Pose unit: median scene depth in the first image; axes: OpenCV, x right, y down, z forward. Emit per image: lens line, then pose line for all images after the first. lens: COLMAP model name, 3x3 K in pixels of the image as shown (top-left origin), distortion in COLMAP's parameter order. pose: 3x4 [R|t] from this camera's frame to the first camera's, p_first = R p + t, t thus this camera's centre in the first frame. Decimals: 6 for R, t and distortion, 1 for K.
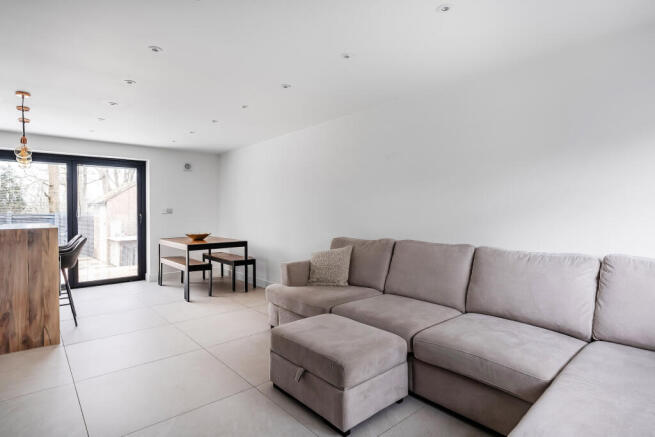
lens RADIAL K [[337.7, 0, 329.4], [0, 337.7, 214.8], [0, 0, 1]] dist [0.018941, 0.000249]
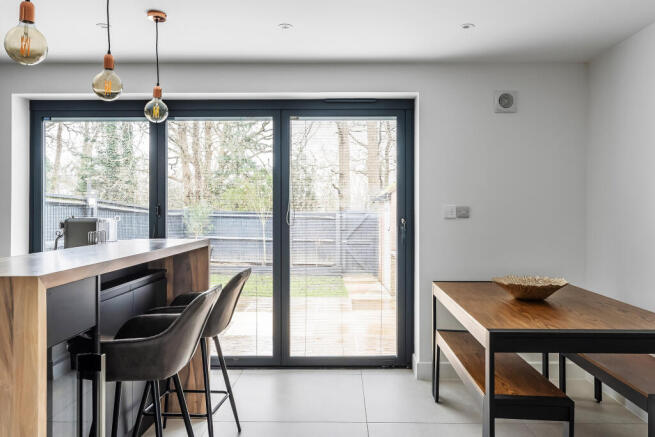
lens RADIAL K [[536.4, 0, 330.7], [0, 536.4, 215.0], [0, 0, 1]] dist [-0.031811, -0.000185]
pose [[0.735472, 0.009731, -0.677485, -0.153166], [-0.008040, 0.999952, 0.005635, -0.011354], [0.677507, 0.001302, 0.735515, 0.424456]]
